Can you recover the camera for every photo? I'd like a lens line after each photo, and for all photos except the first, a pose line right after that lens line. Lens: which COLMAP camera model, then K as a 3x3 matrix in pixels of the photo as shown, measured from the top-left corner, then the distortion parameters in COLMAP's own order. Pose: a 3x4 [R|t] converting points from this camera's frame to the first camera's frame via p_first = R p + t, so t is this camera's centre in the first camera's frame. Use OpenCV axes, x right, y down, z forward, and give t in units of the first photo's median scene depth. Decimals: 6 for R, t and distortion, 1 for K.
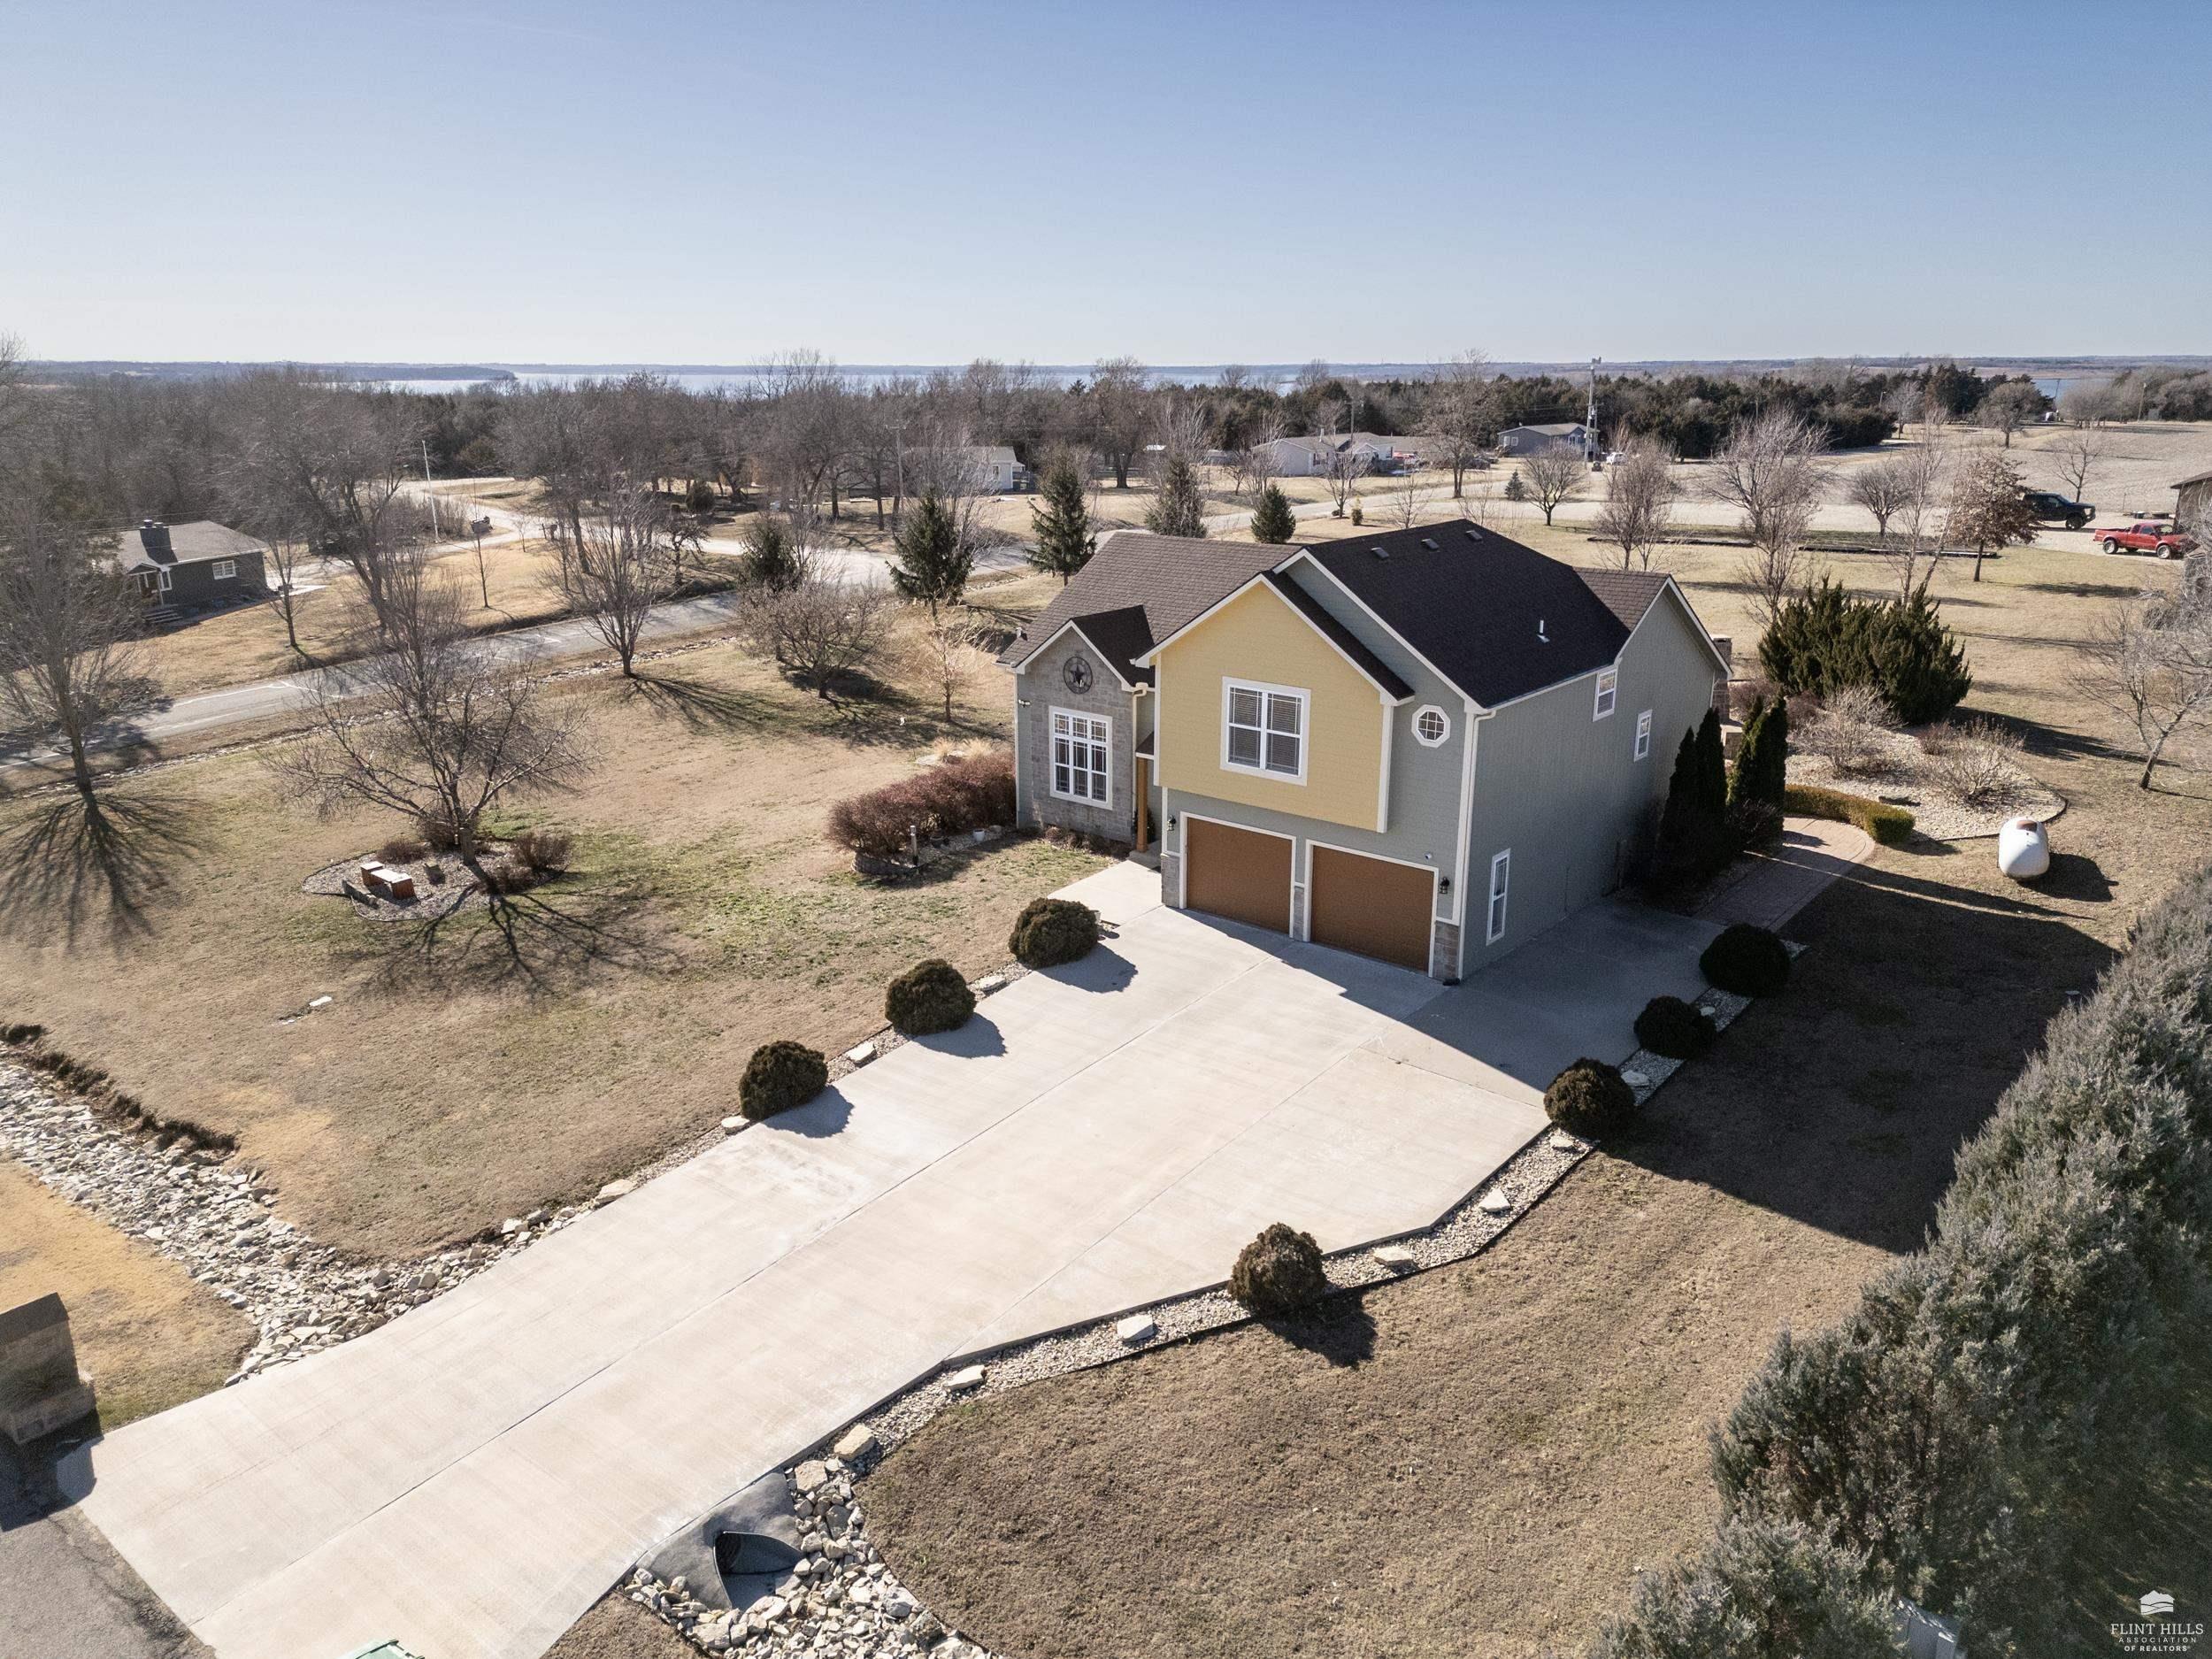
lens RADIAL K [[1559.5, 0, 1092.2], [0, 1559.5, 858.7], [0, 0, 1]] dist [0.017753, -0.002222]
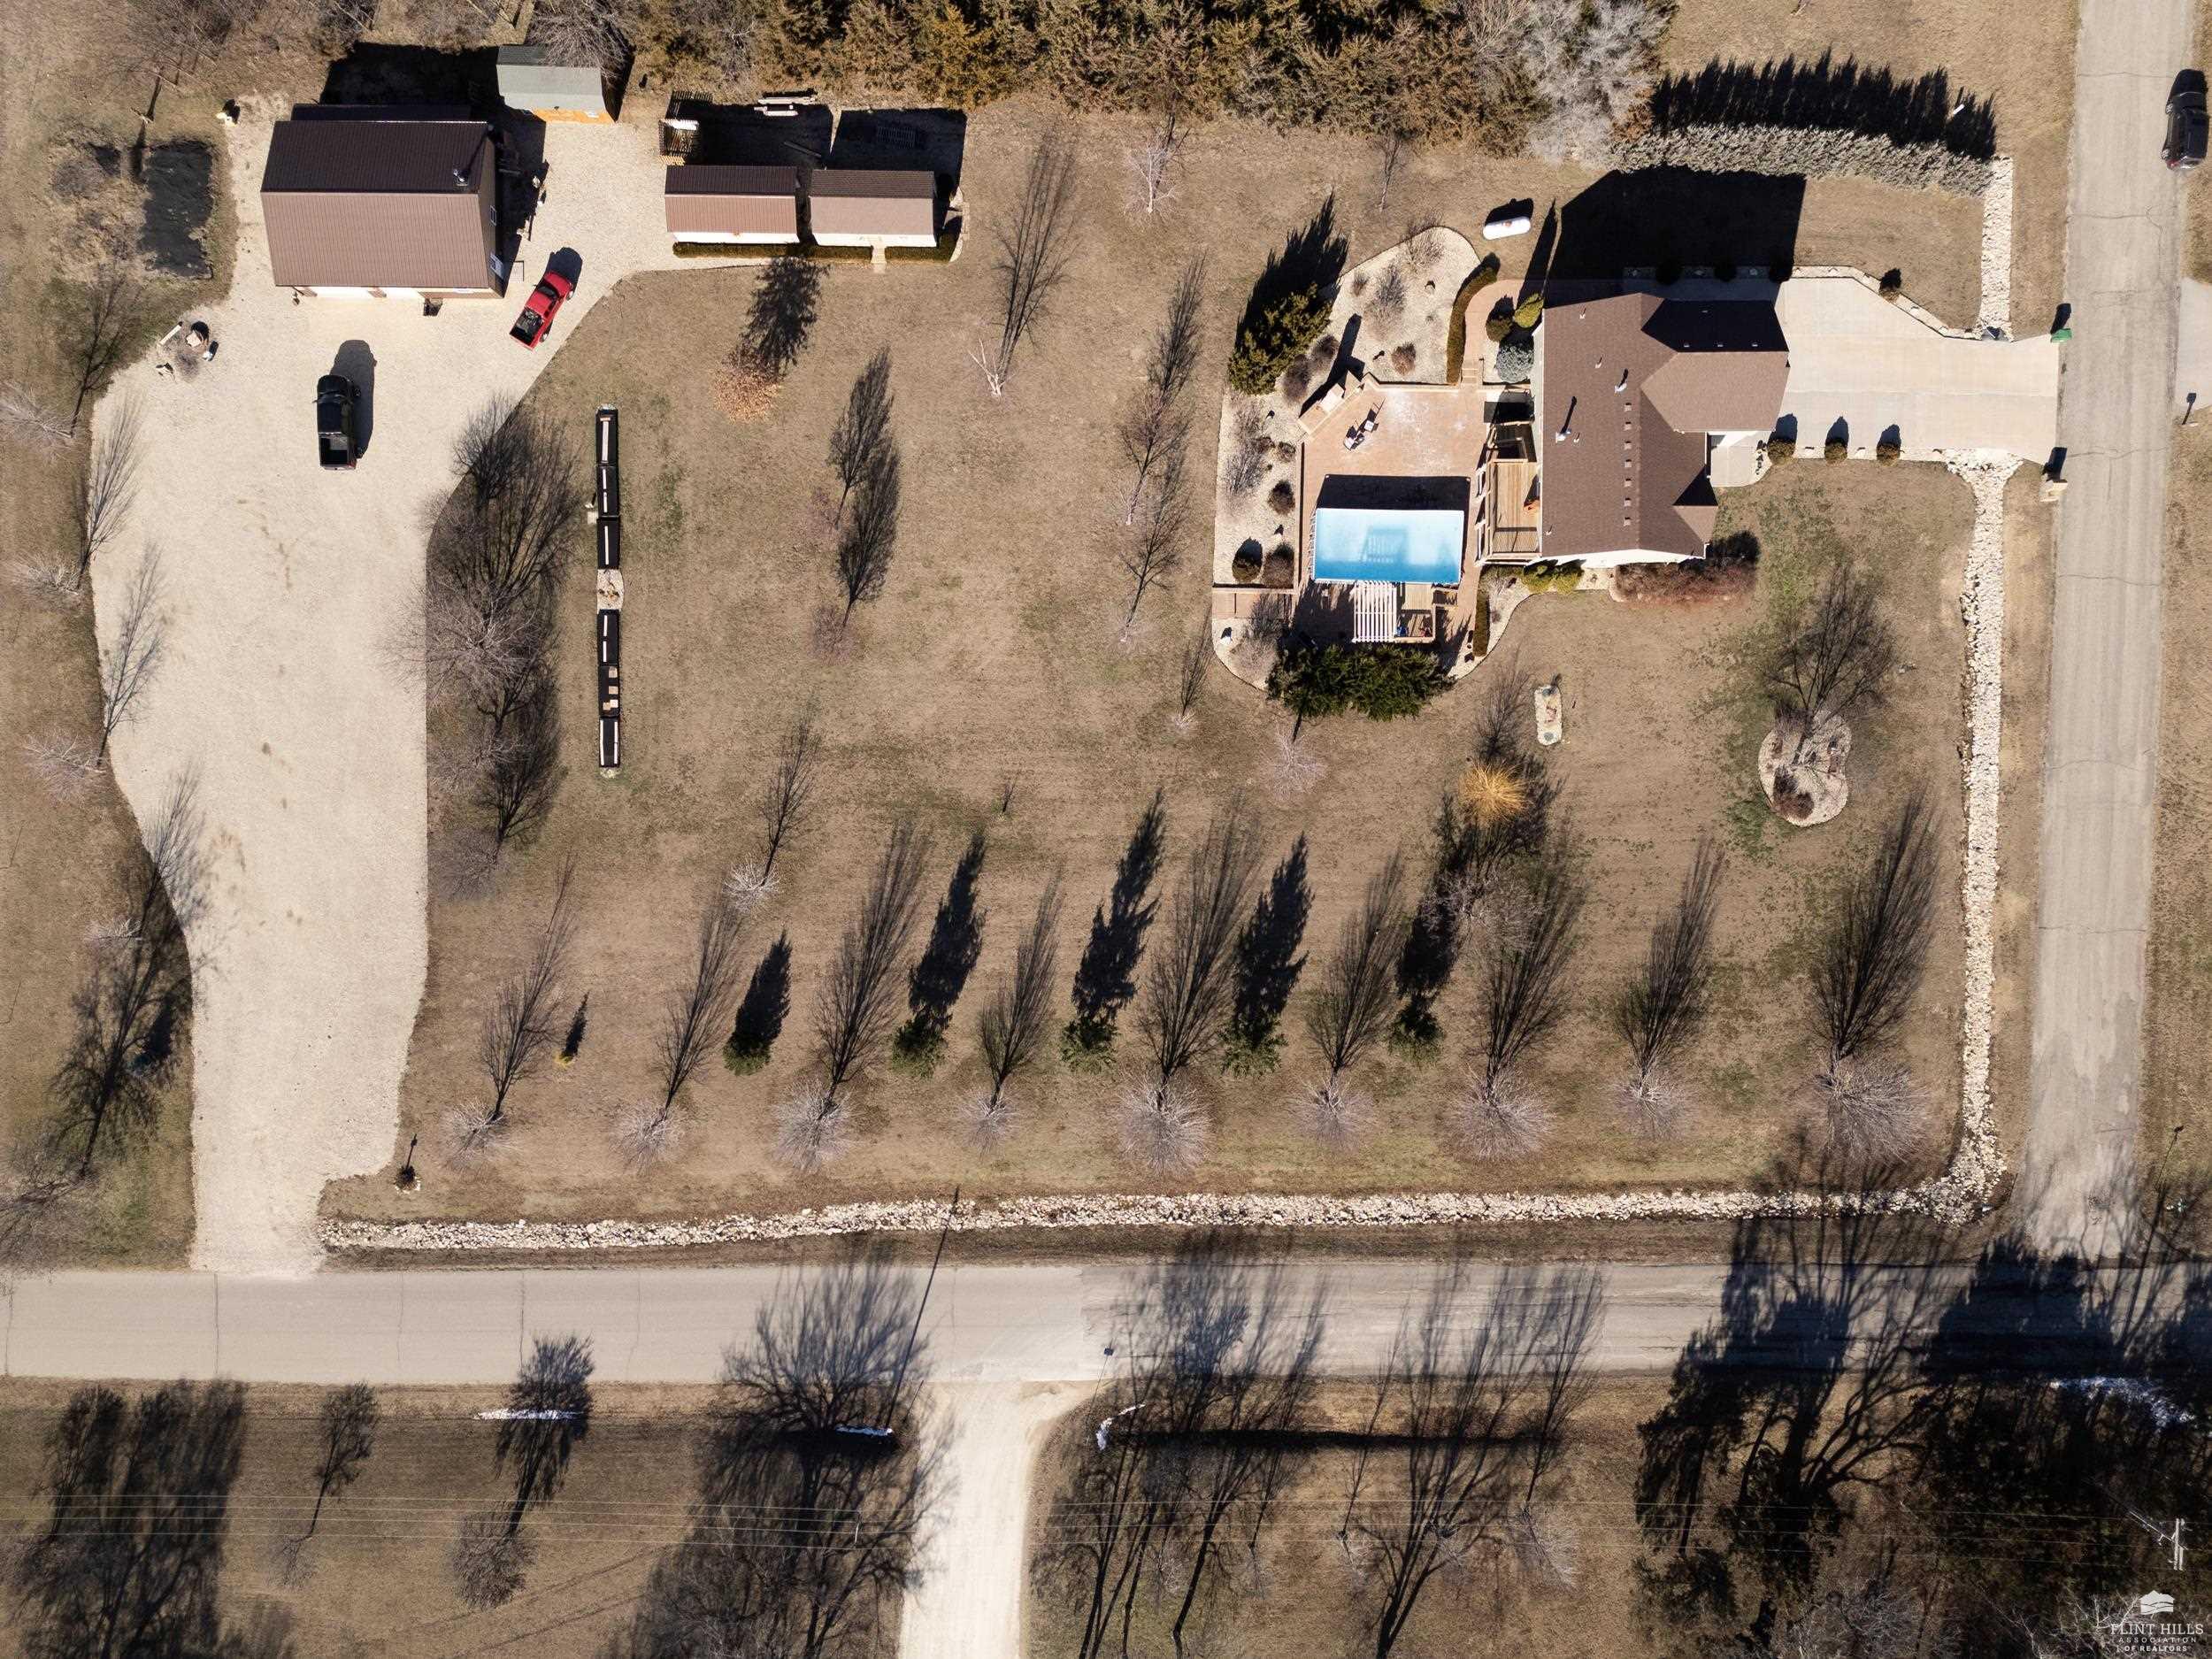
lens RADIAL K [[1539.0, 0, 1102.9], [0, 1539.0, 823.3], [0, 0, 1]] dist [0.073685, -0.068102]
pose [[-0.639994, -0.768294, 0.011512, 0.281626], [0.236585, -0.182779, 0.954264, -4.074299], [-0.731051, 0.613447, 0.298744, 1.826005]]
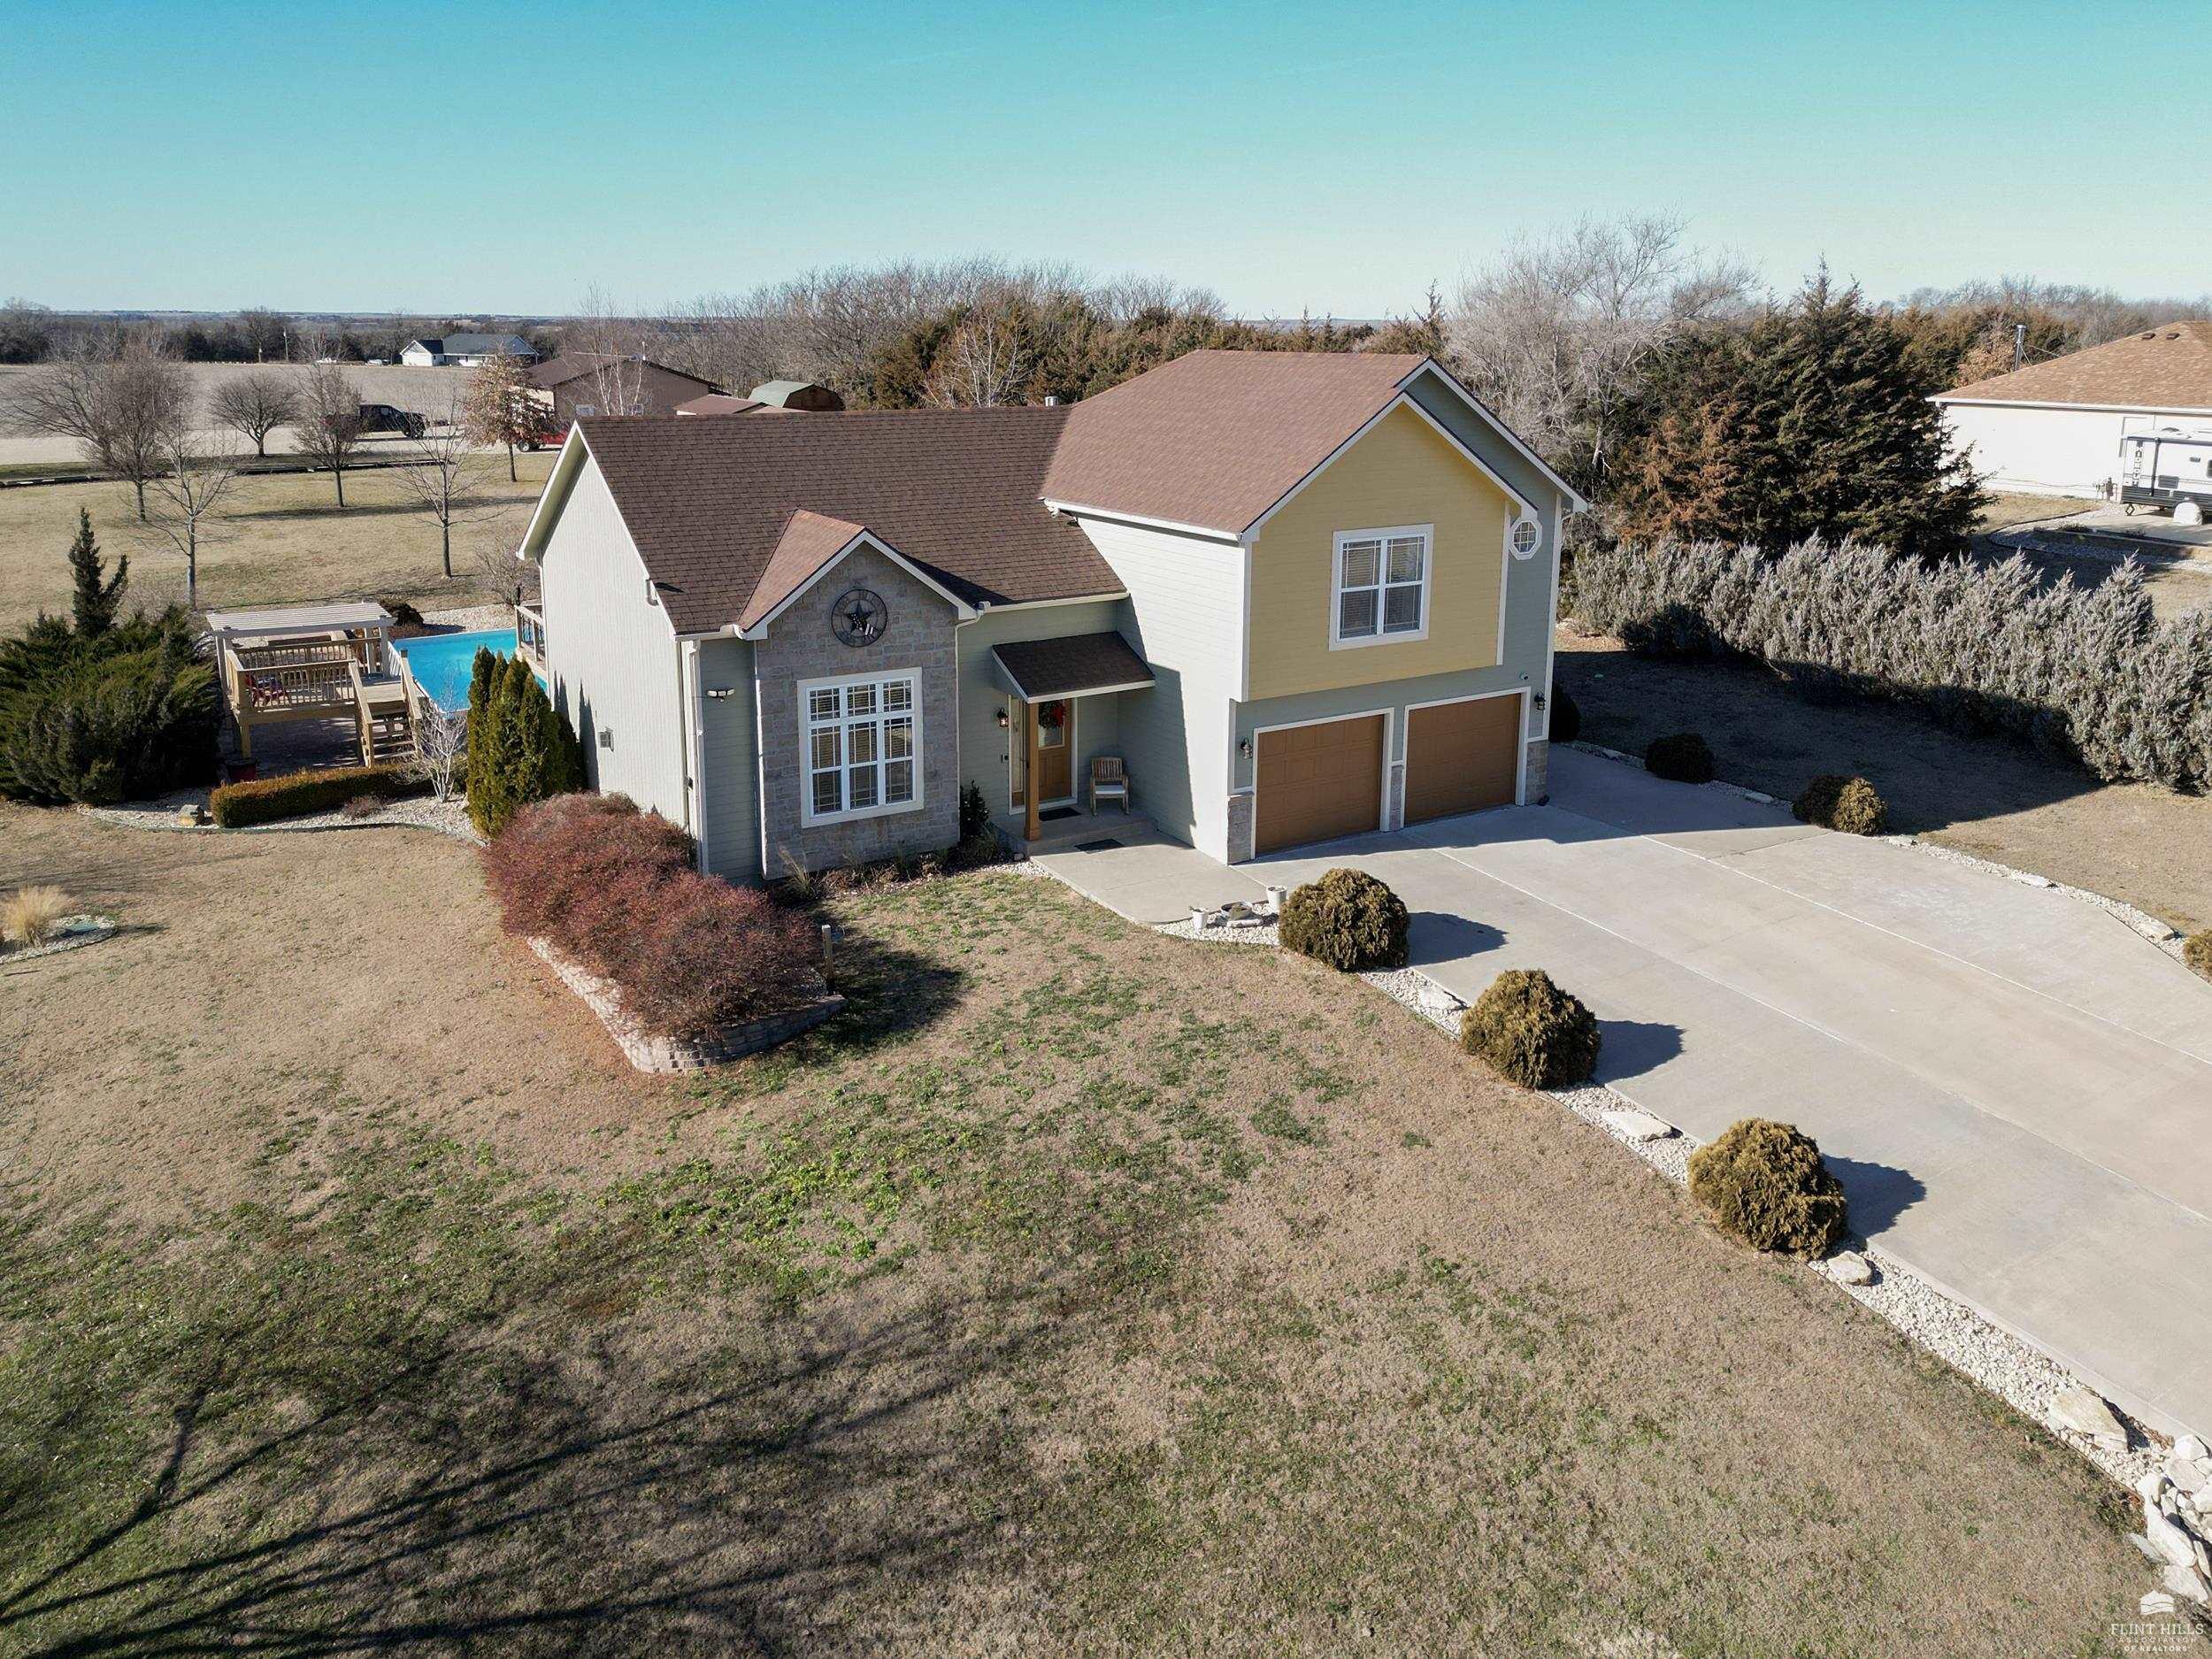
lens RADIAL K [[1607.7, 0, 1099.8], [0, 1607.7, 747.8], [0, 0, 1]] dist [0.025628, -0.002562]
pose [[0.312839, -0.236991, 0.919765, -0.844800], [0.282712, 0.947713, 0.148033, -0.195812], [-0.906755, 0.213718, 0.363482, 0.987187]]
